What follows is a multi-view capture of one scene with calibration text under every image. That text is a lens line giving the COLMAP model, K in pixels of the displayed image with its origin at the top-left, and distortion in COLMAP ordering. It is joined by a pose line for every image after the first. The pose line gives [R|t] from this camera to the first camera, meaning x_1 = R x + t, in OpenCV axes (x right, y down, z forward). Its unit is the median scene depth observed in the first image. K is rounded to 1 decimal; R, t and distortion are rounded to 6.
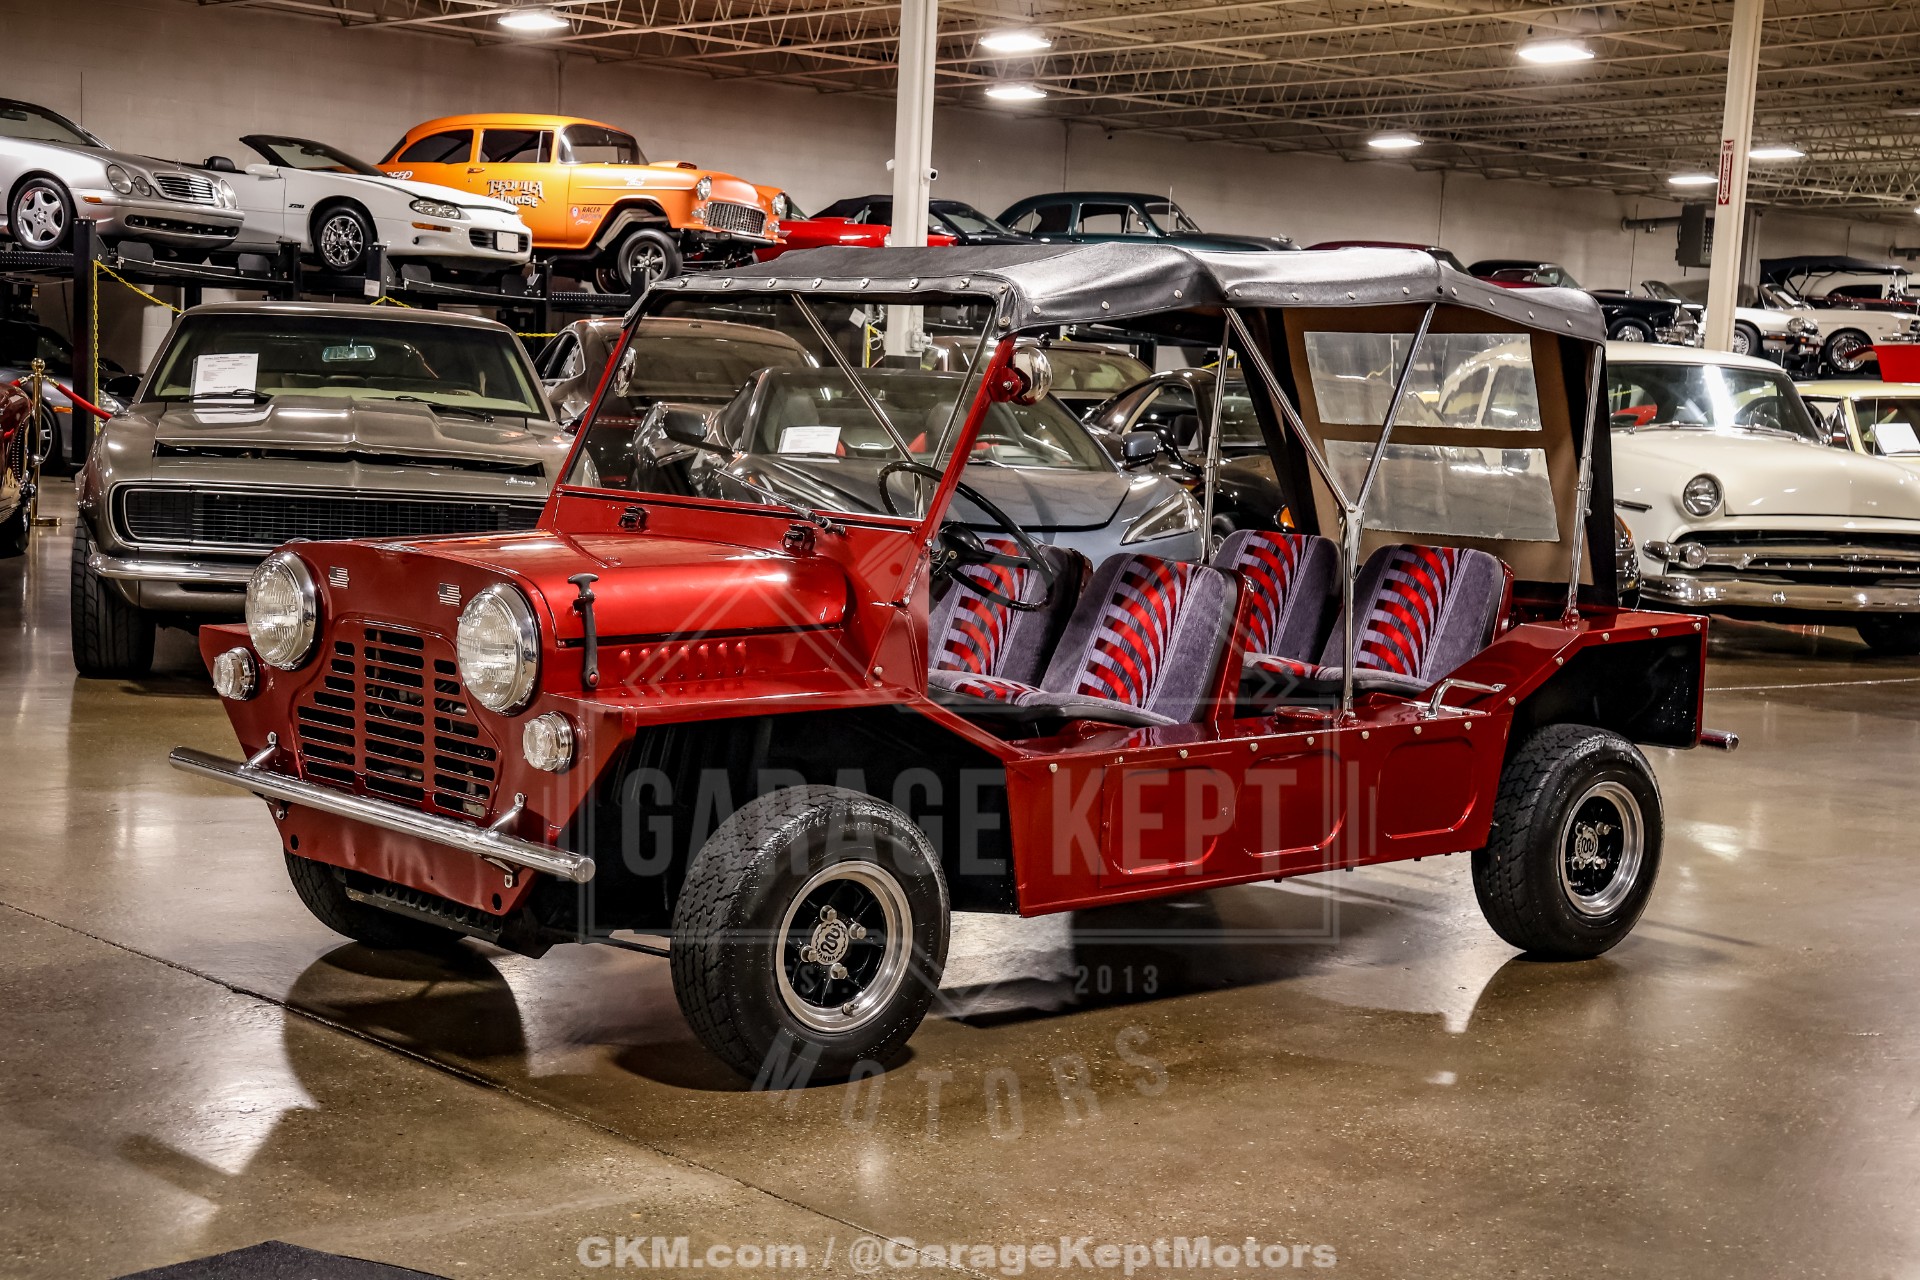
lens RADIAL K [[2860.2, 0, 961.3], [0, 2860.2, 578.7], [0, 0, 1]] dist [0.182053, 0.000000]
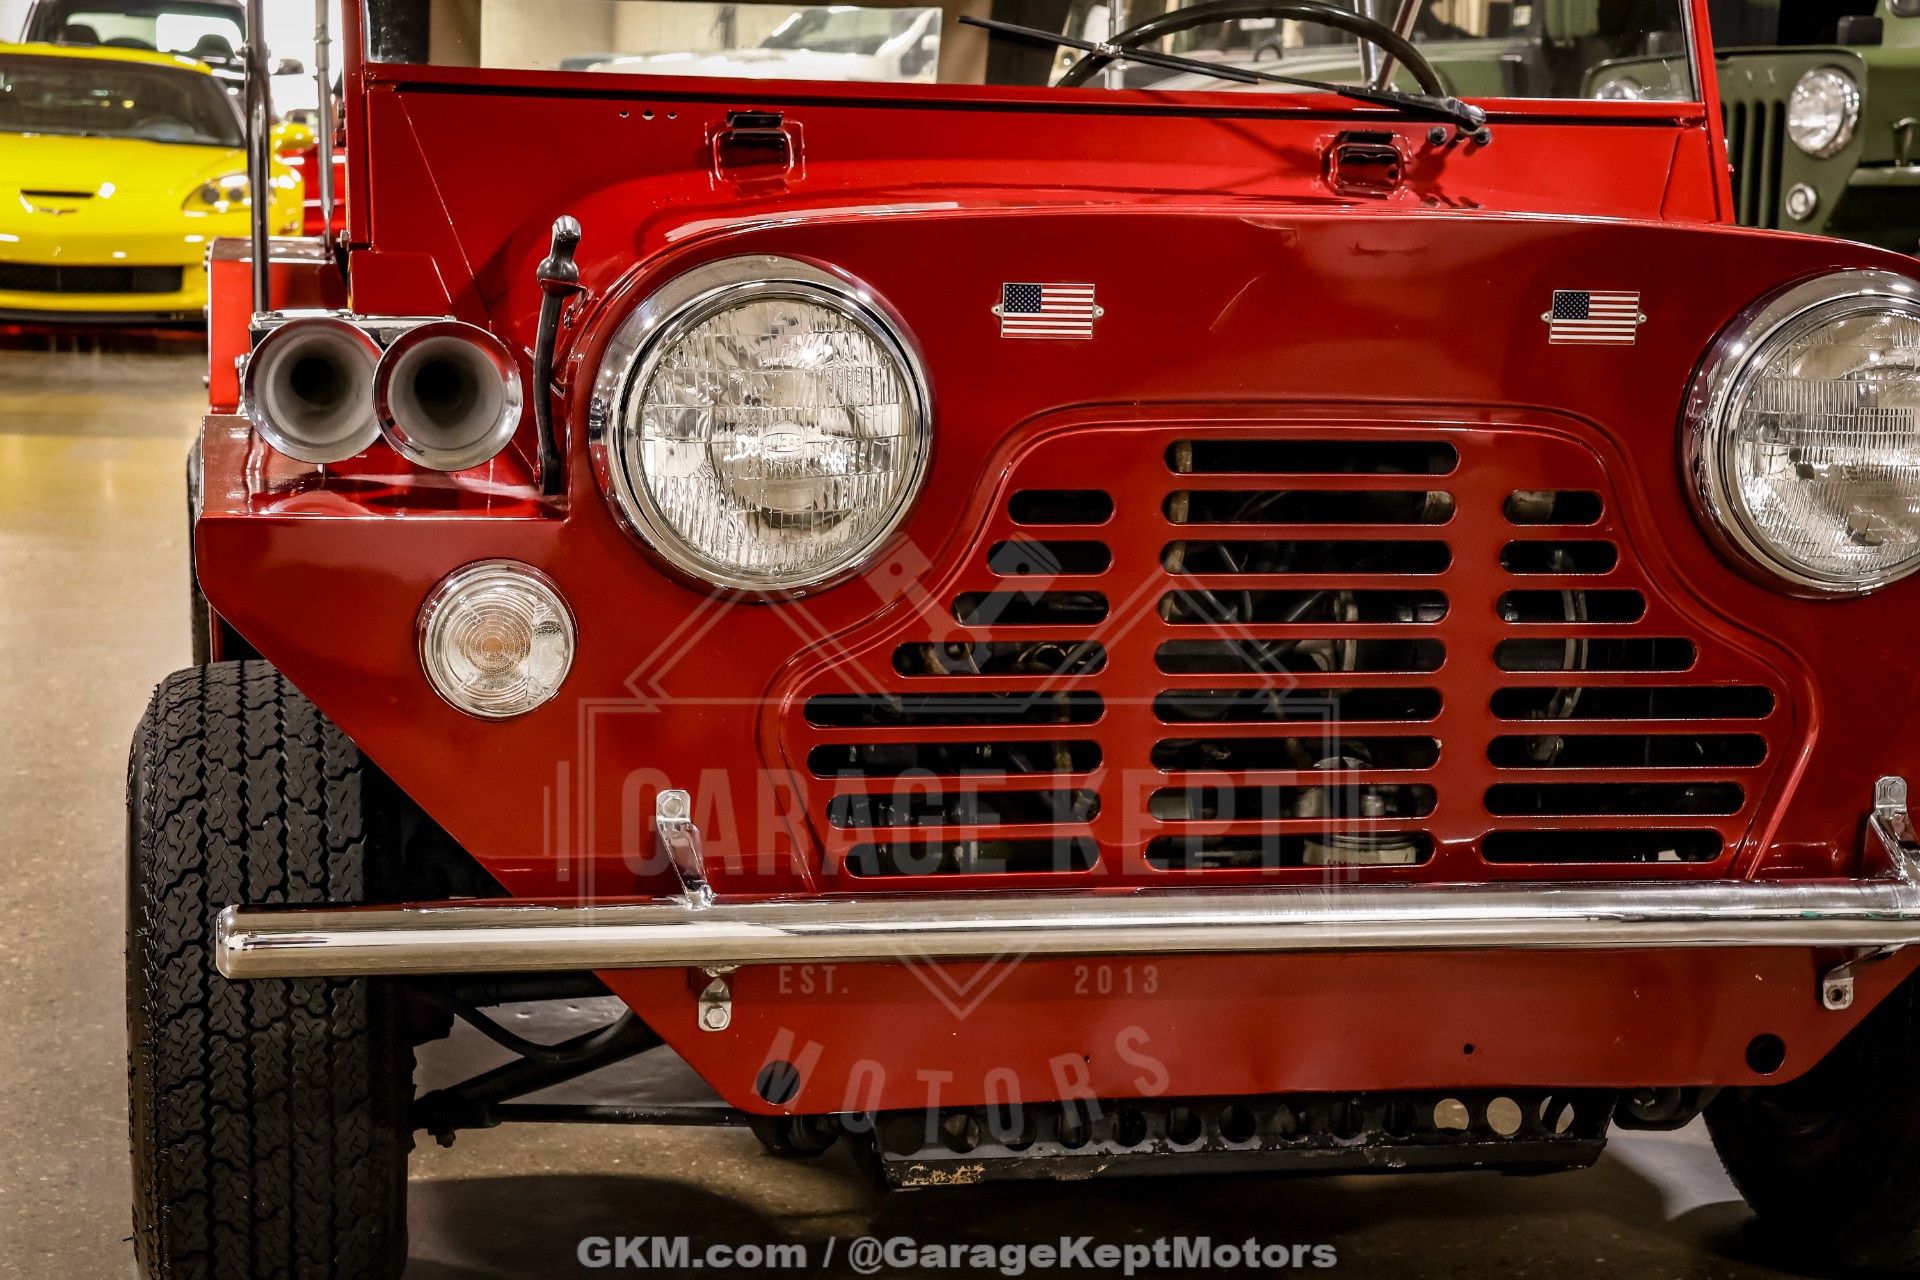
lens RADIAL K [[3189.3, 0, 949.2], [0, 3189.3, 607.5], [0, 0, 1]] dist [0.198472, 0.000000]
pose [[0.505676, -0.150369, 0.849518, -0.475250], [0.050225, 0.988154, 0.145011, -0.018482], [-0.861260, -0.030662, 0.507238, 0.683722]]
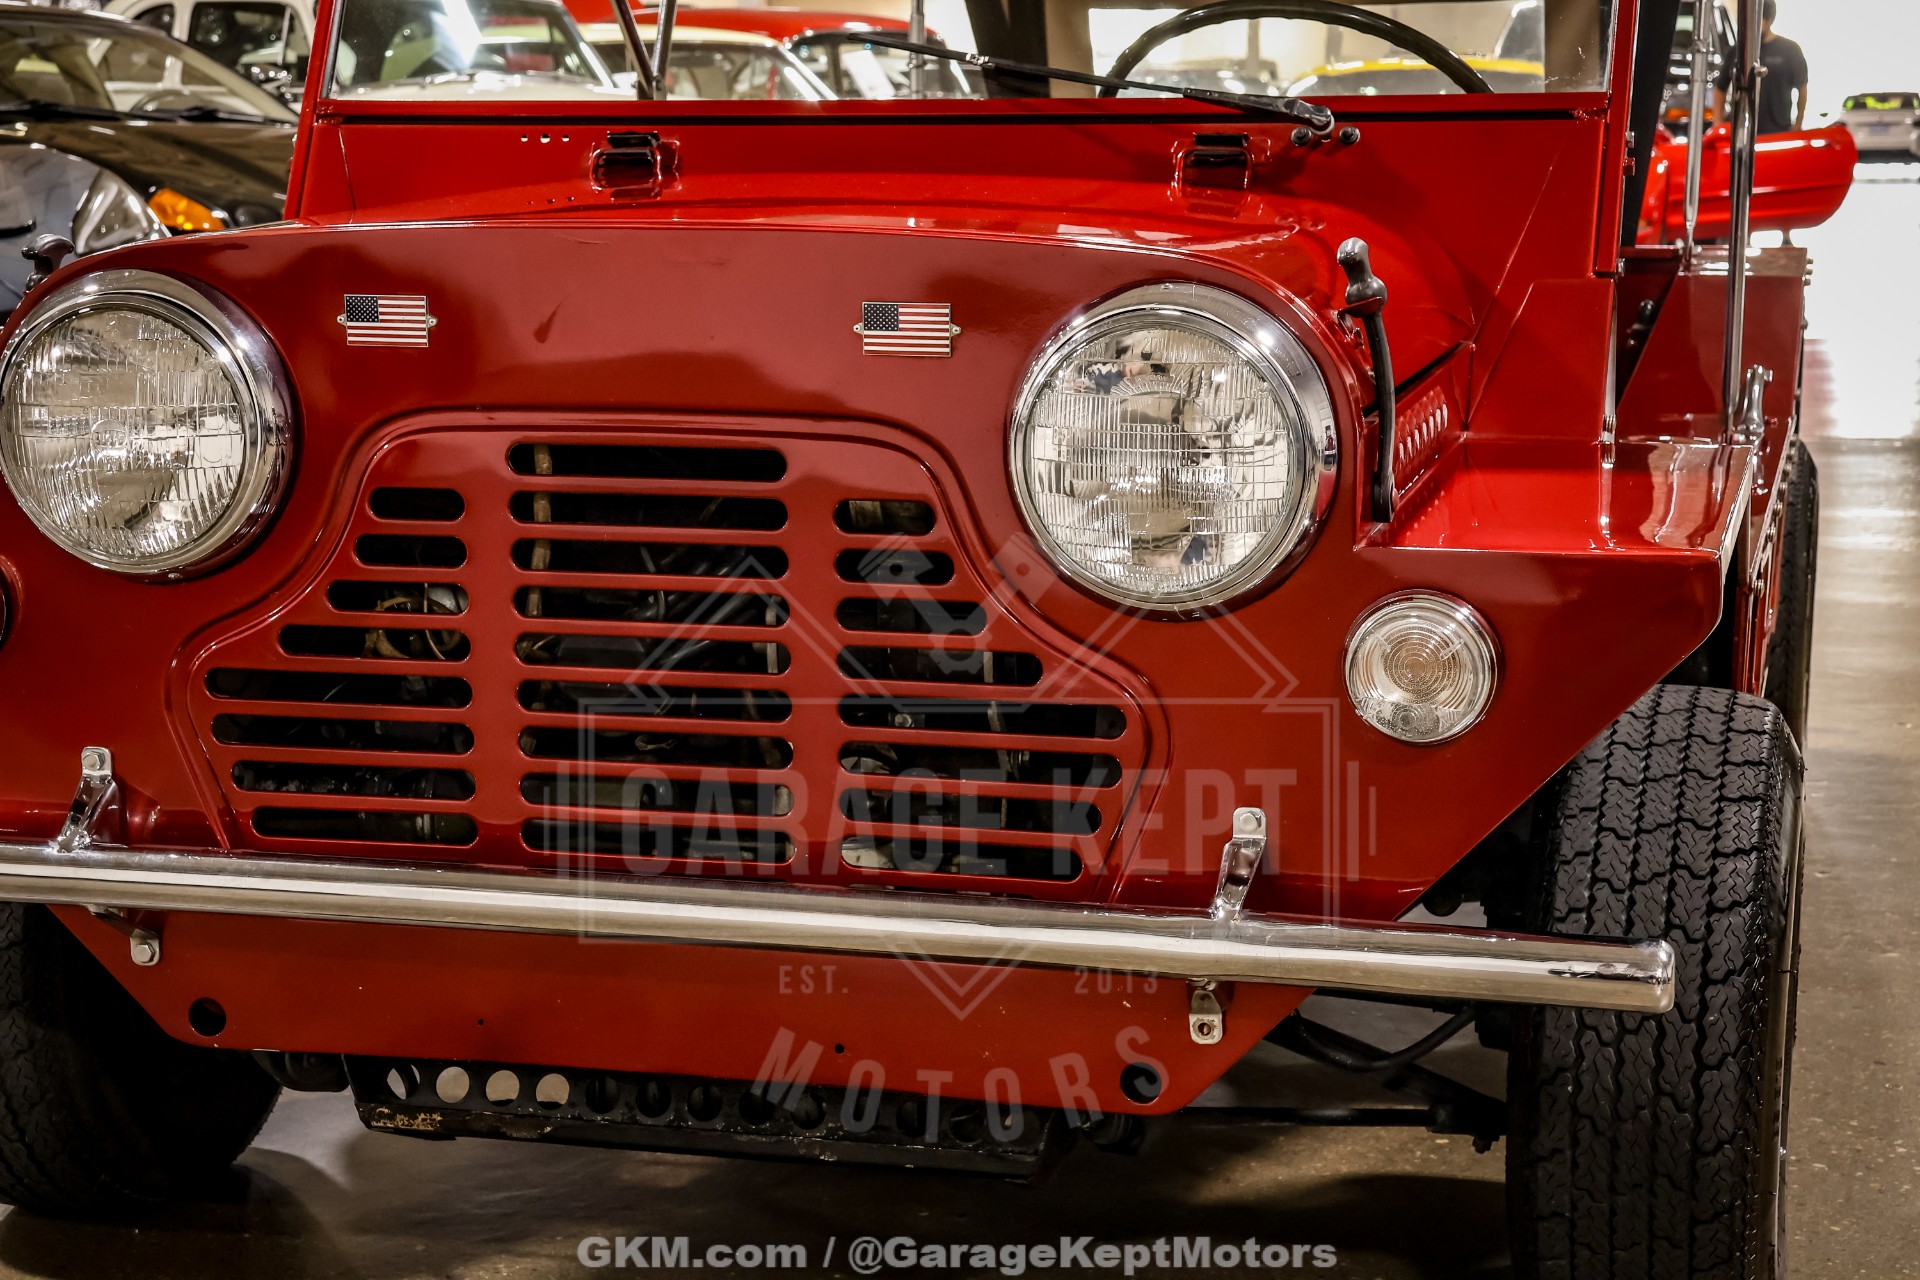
lens RADIAL K [[3288.5, 0, 936.3], [0, 3288.5, 639.8], [0, 0, 1]] dist [0.139571, 0.000000]
pose [[0.846792, -0.126286, 0.516715, -0.326445], [0.074165, 0.989951, 0.120404, -0.004861], [-0.526728, -0.063635, 0.847649, 0.495731]]
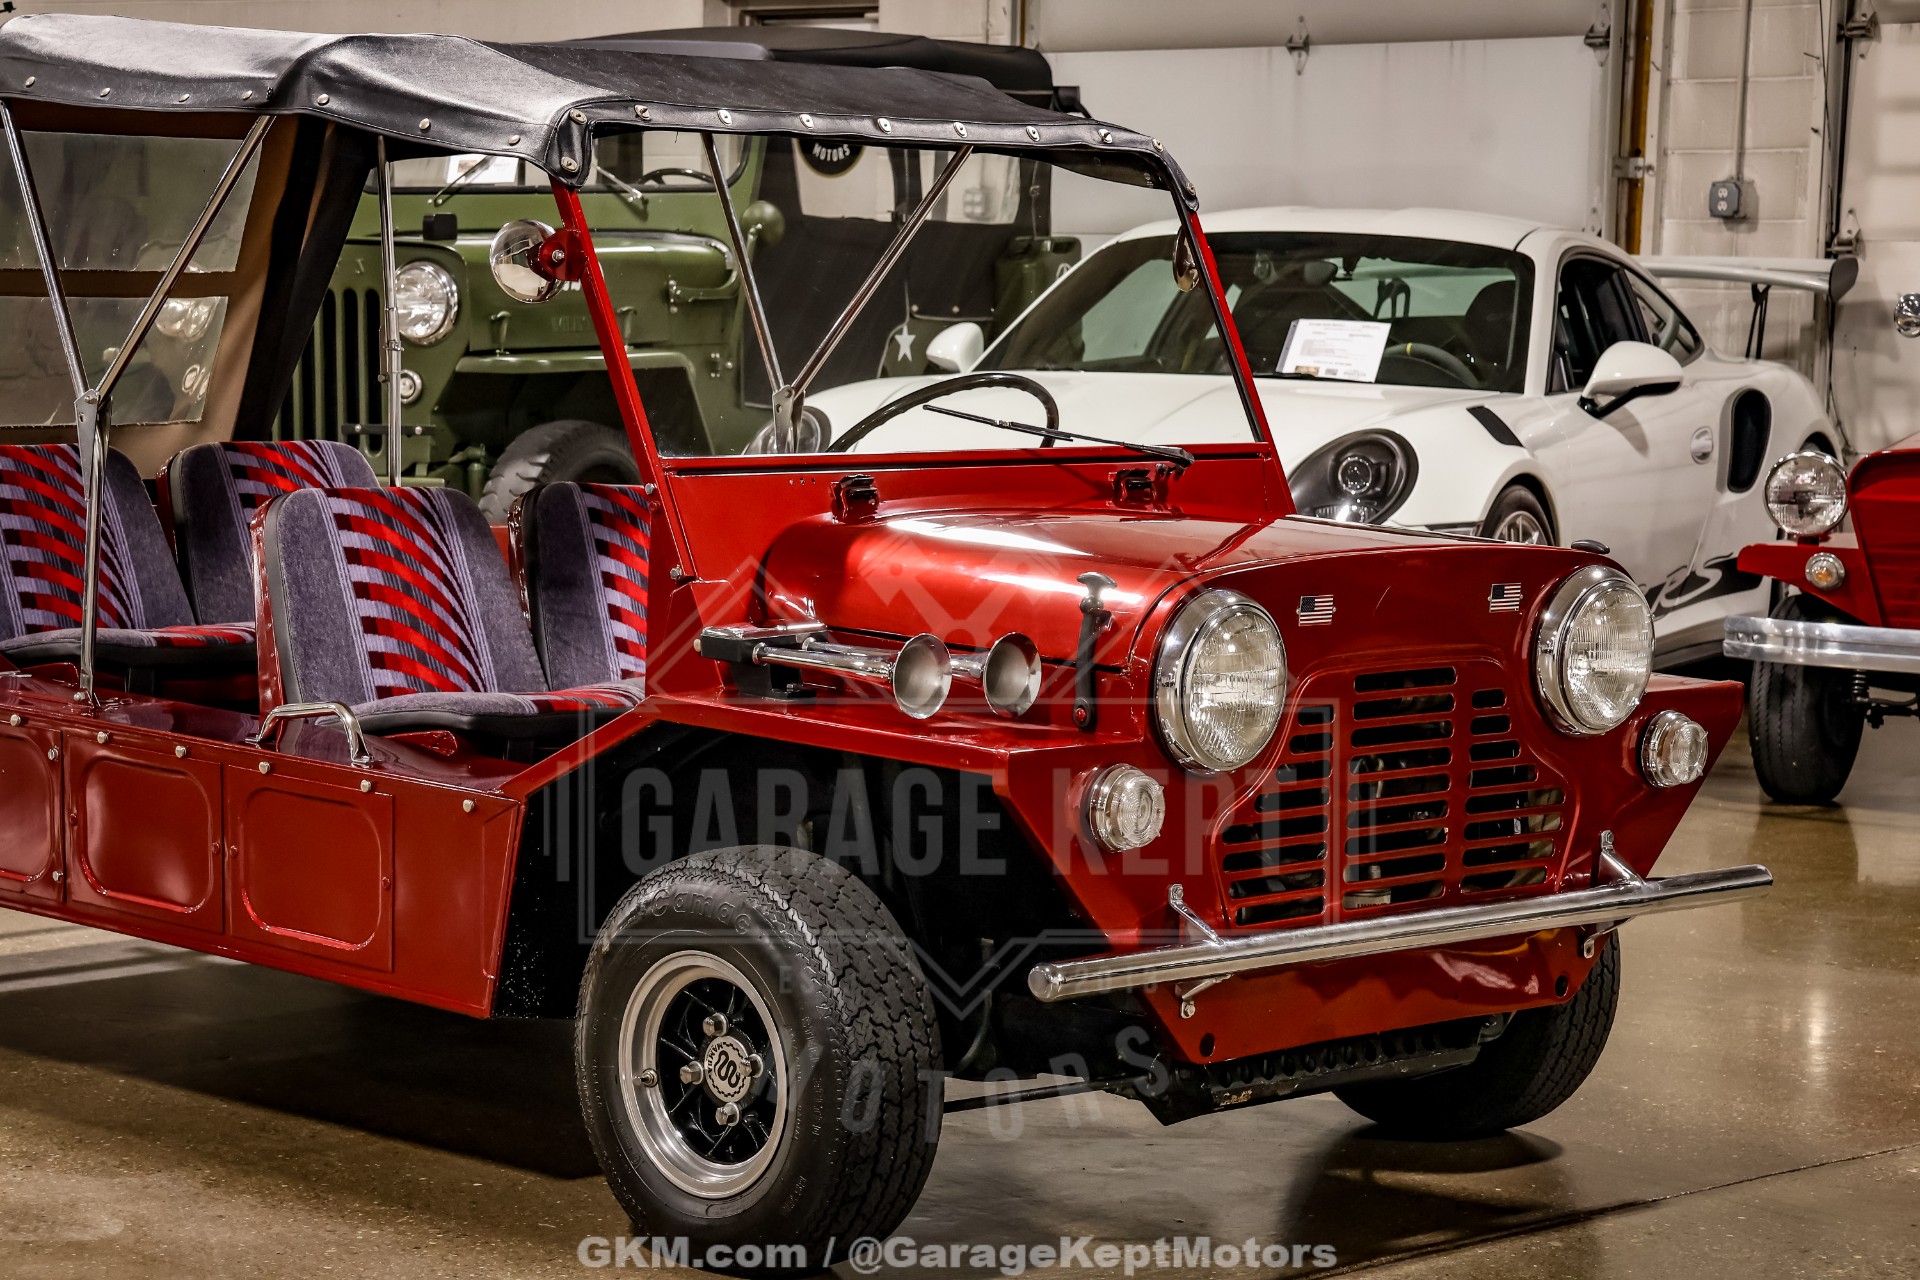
lens RADIAL K [[4315.8, 0, 946.4], [0, 4315.8, 647.8], [0, 0, 1]] dist [0.367870, 0.000000]
pose [[-0.058247, -0.133057, 0.989395, -1.011133], [0.038556, 0.990039, 0.135413, -0.109689], [-0.997557, 0.046034, -0.052537, 0.960701]]
